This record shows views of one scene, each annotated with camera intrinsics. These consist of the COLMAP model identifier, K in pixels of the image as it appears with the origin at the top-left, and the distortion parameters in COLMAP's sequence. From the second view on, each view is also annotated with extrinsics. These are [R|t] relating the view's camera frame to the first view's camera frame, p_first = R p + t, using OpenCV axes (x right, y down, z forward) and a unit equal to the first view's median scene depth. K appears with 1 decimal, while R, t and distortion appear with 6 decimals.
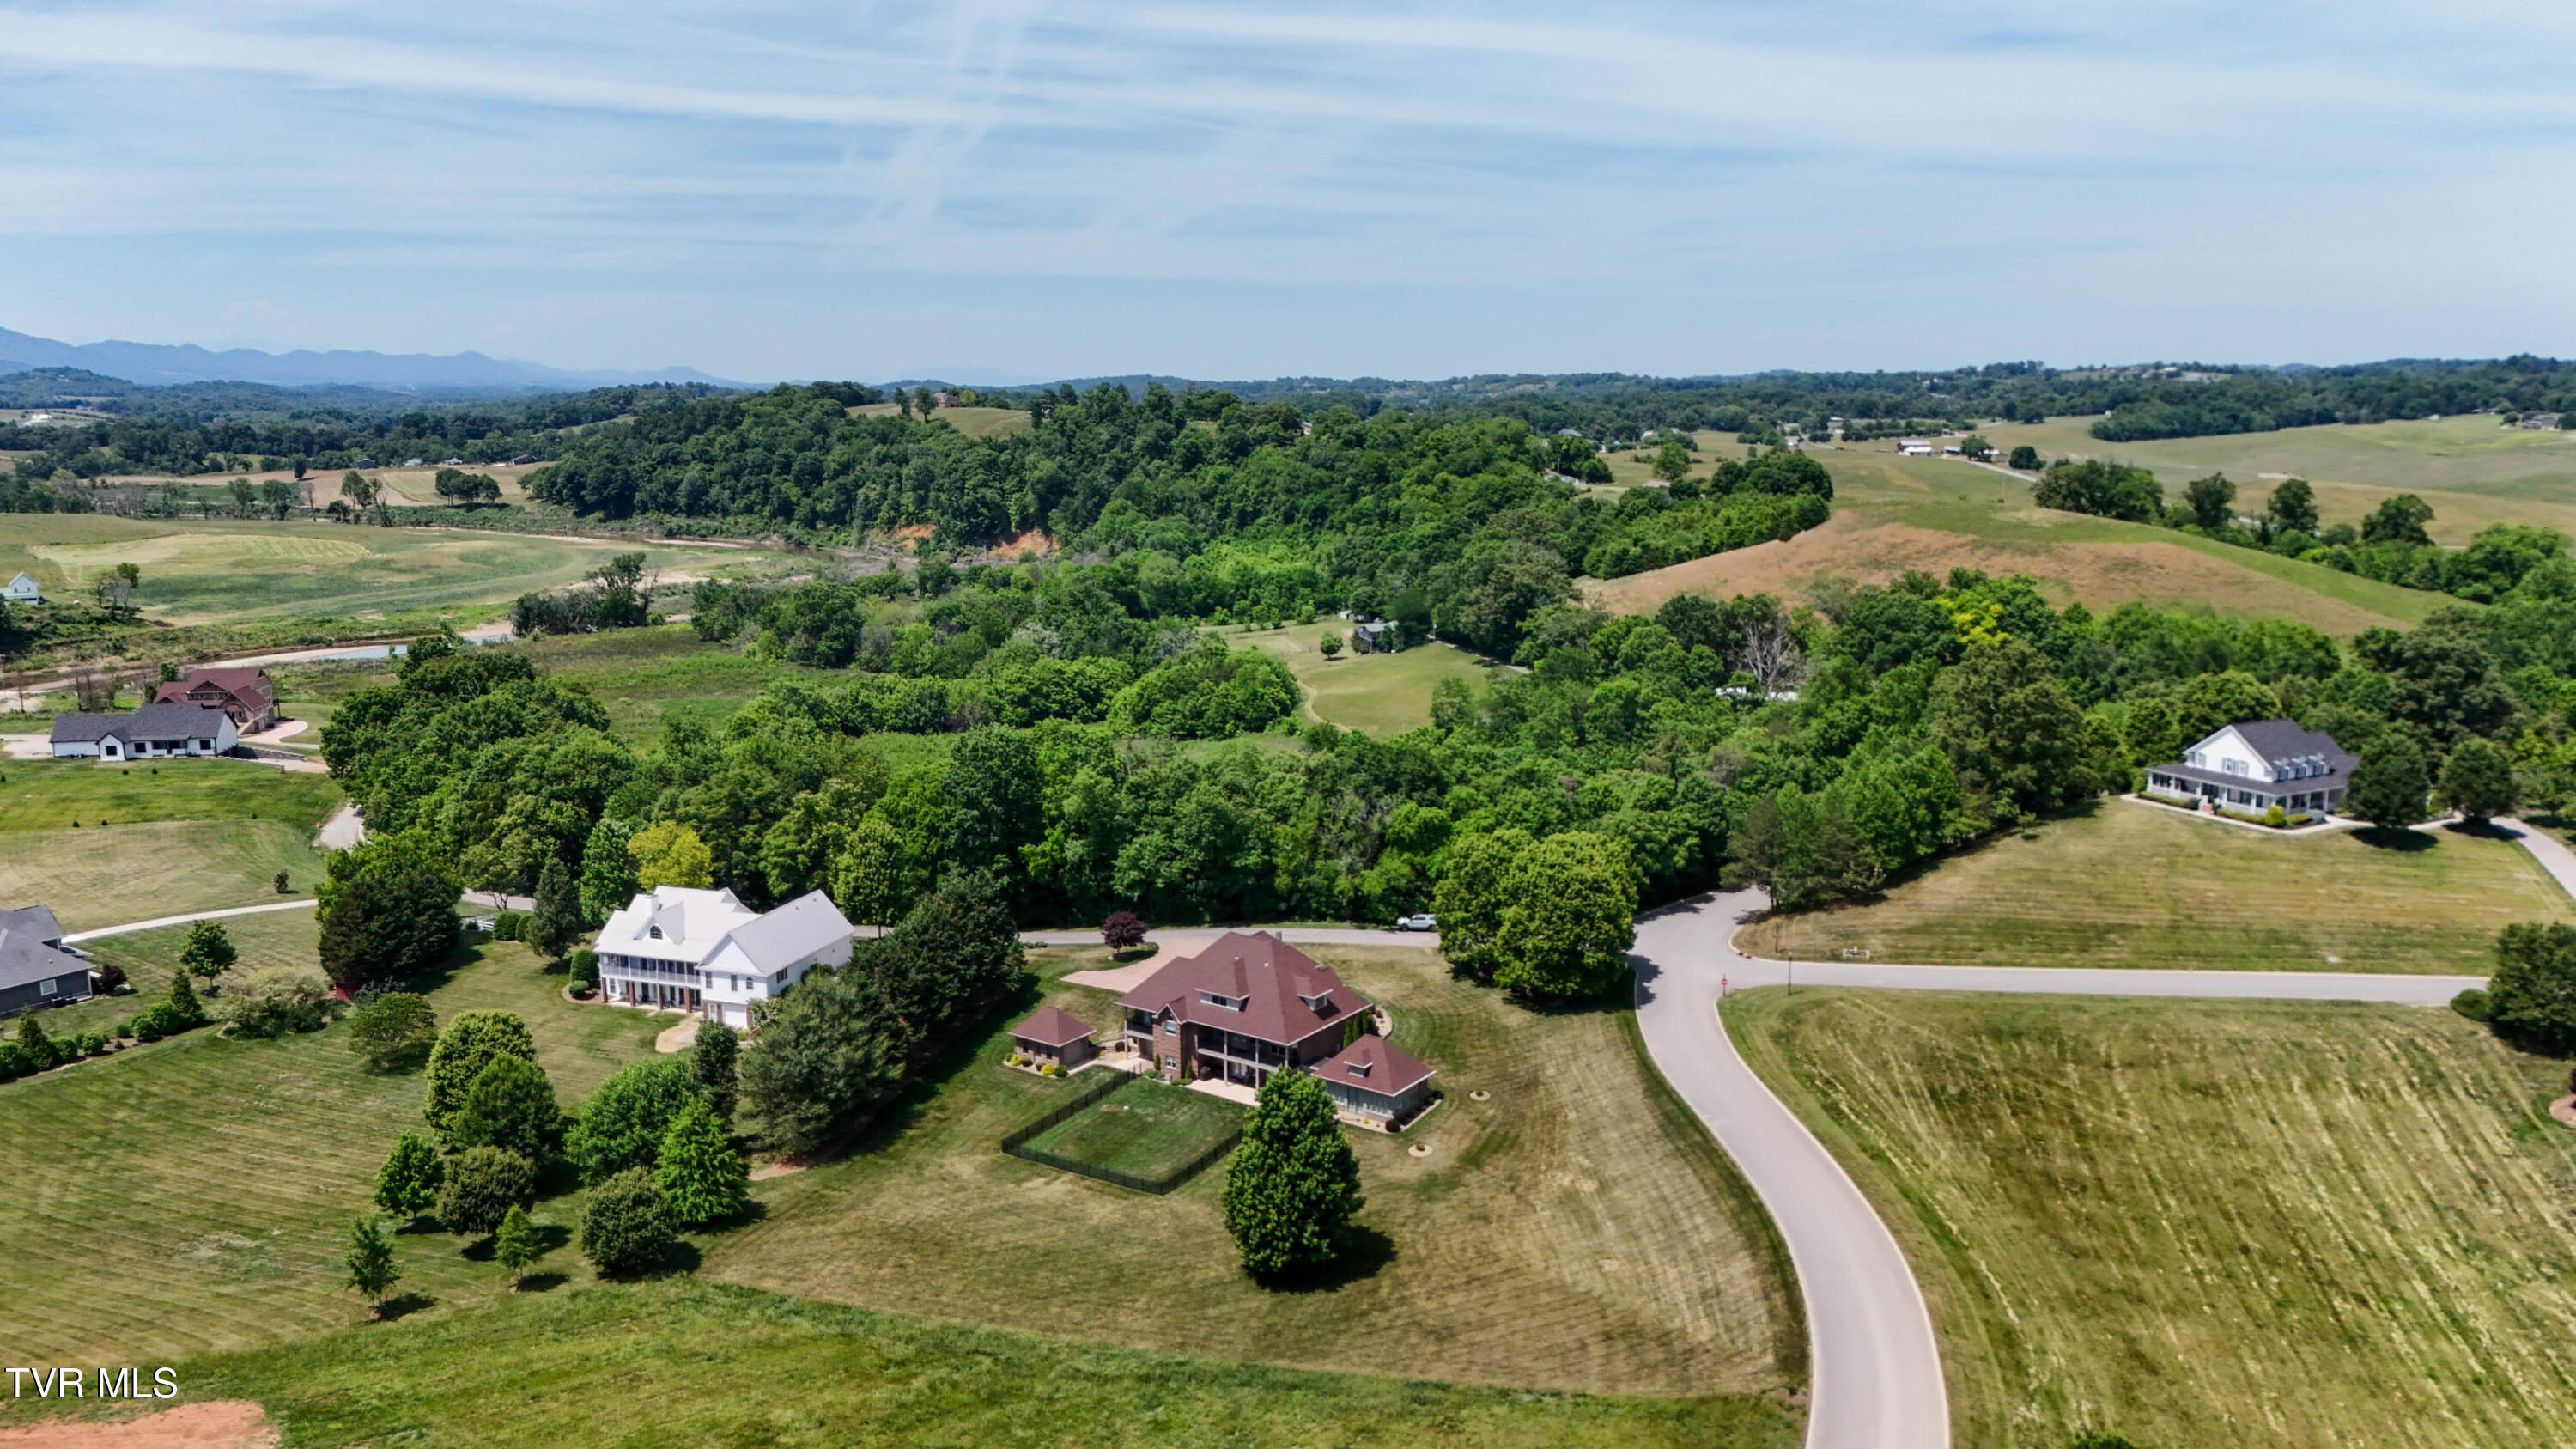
lens RADIAL K [[1880.1, 0, 1302.5], [0, 1880.1, 723.4], [0, 0, 1]] dist [0.088221, -0.093320]
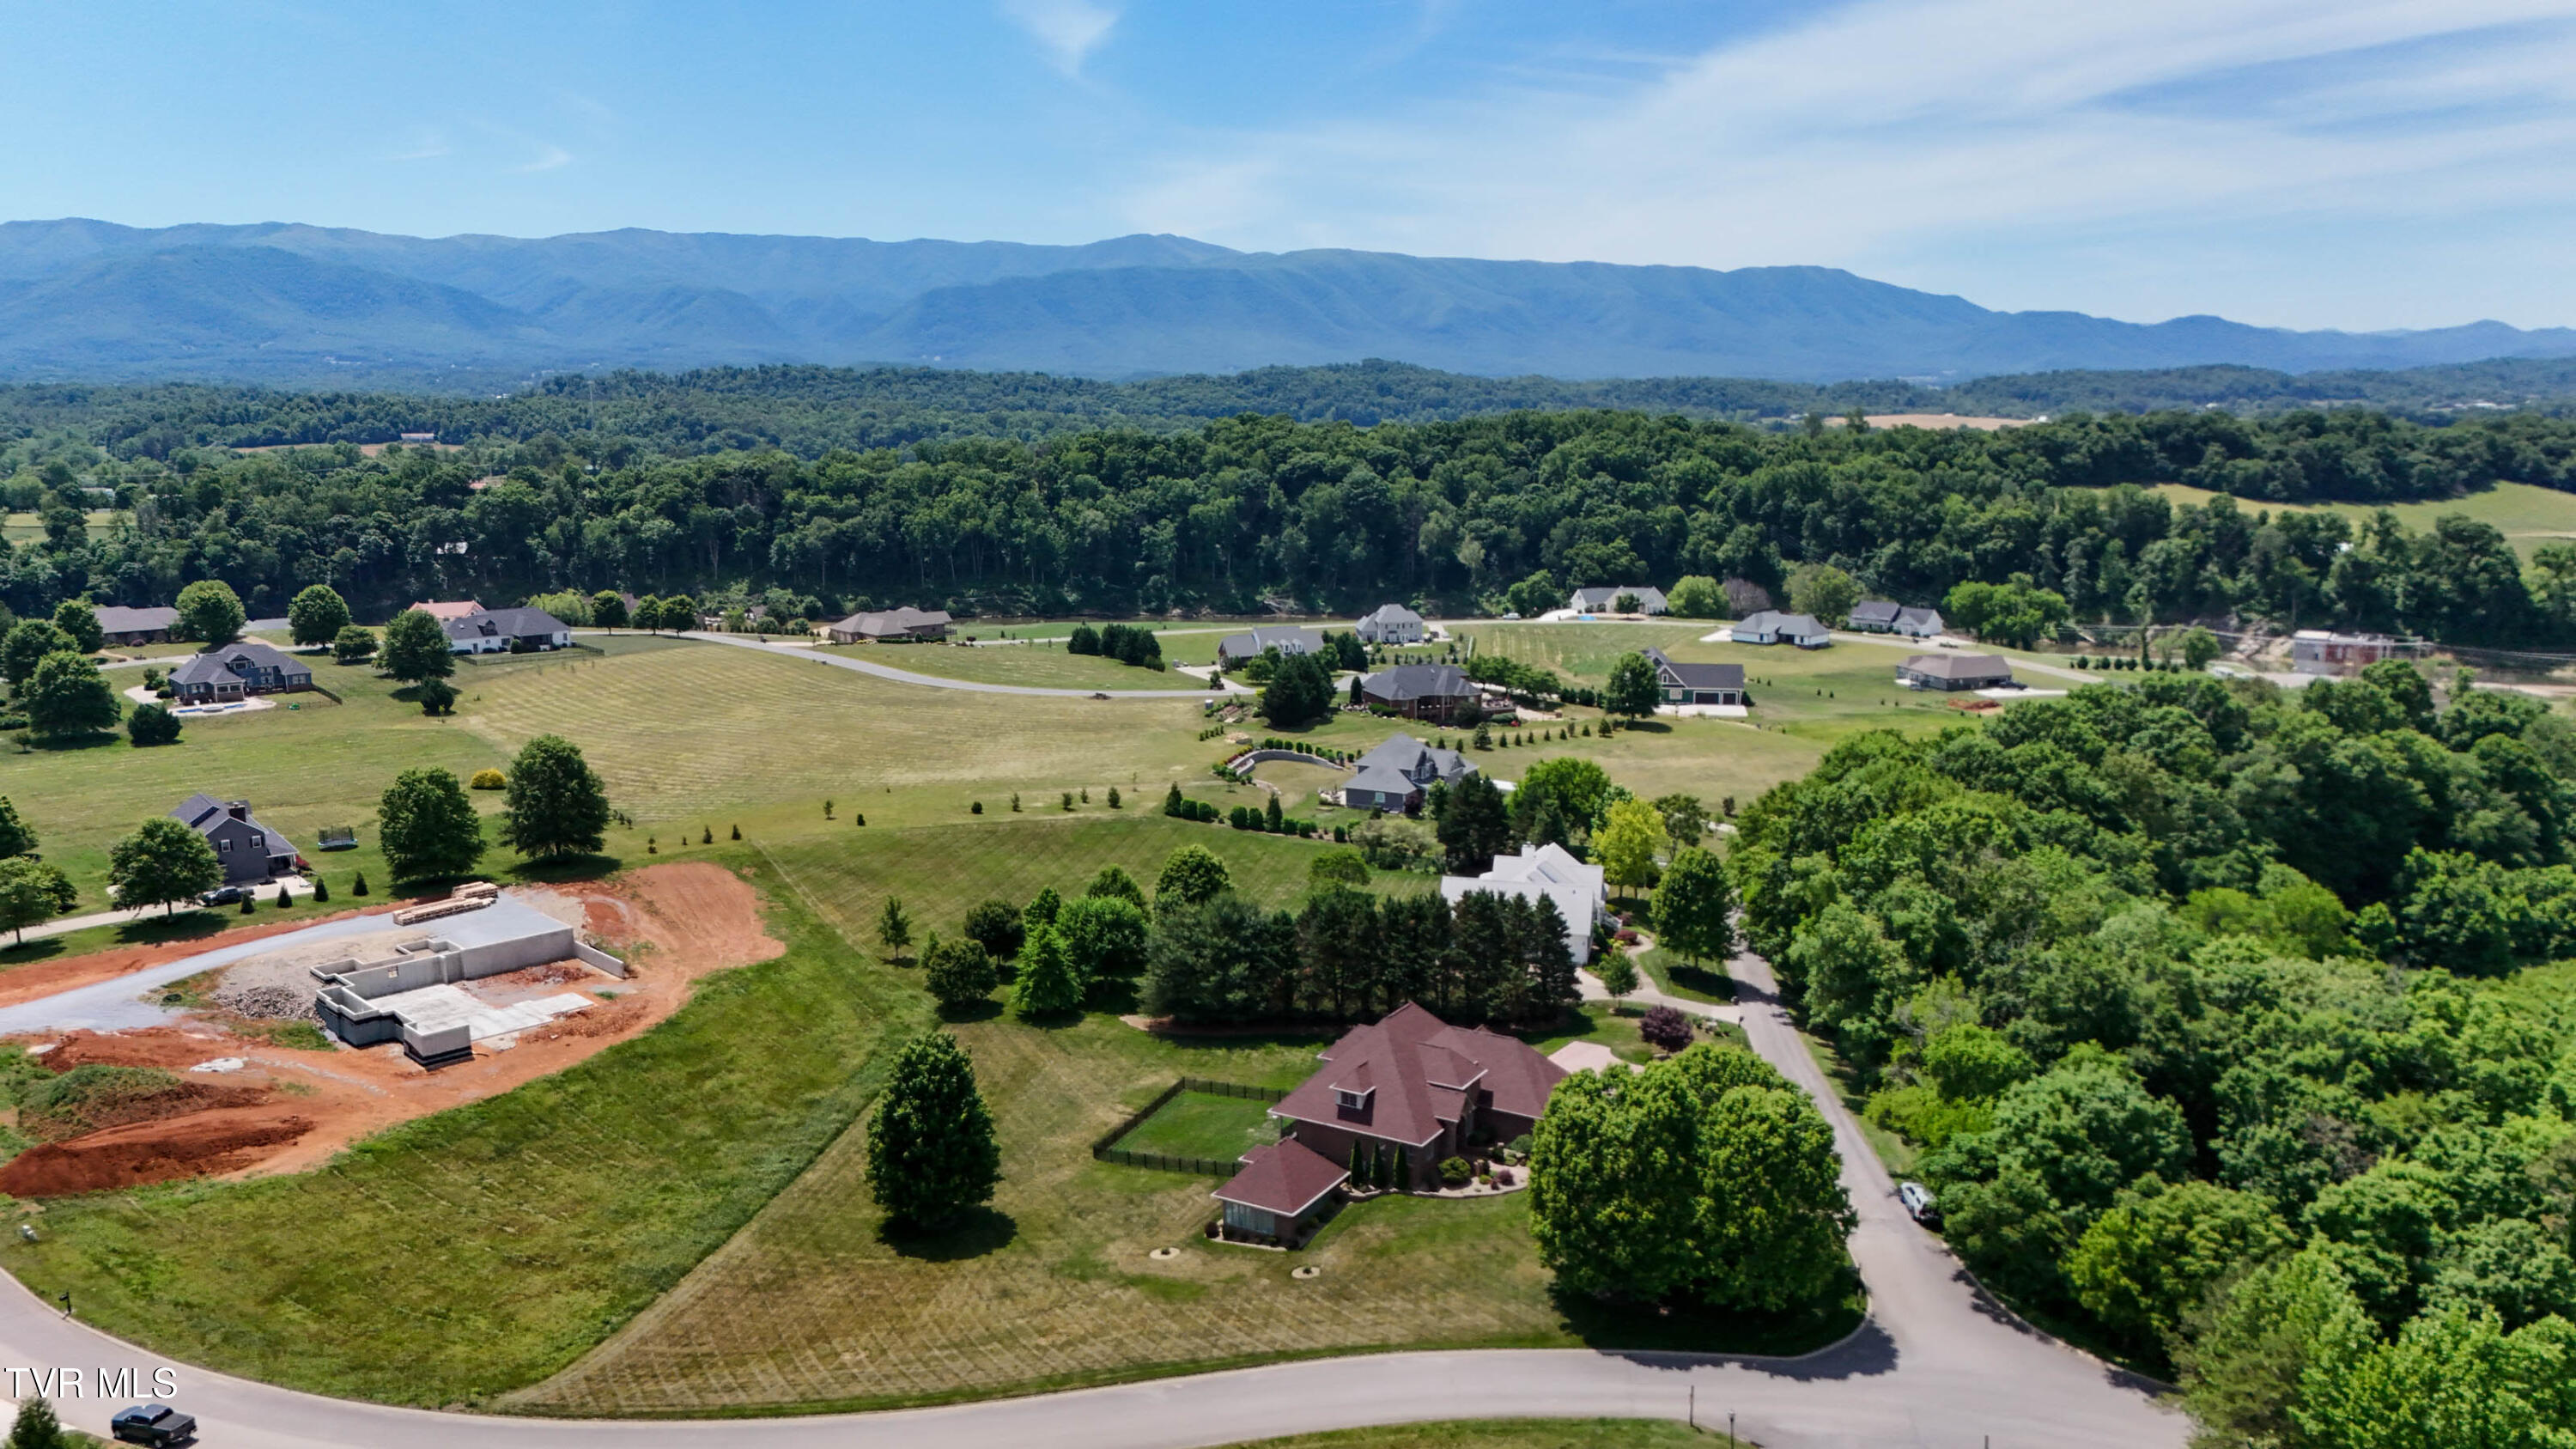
lens RADIAL K [[1880.1, 0, 1297.1], [0, 1880.1, 731.9], [0, 0, 1]] dist [0.088221, -0.093320]
pose [[0.090931, 0.182196, -0.979049, 0.373606], [-0.175527, 0.970662, 0.164333, -0.069002], [0.980266, 0.156906, 0.120244, 0.388662]]
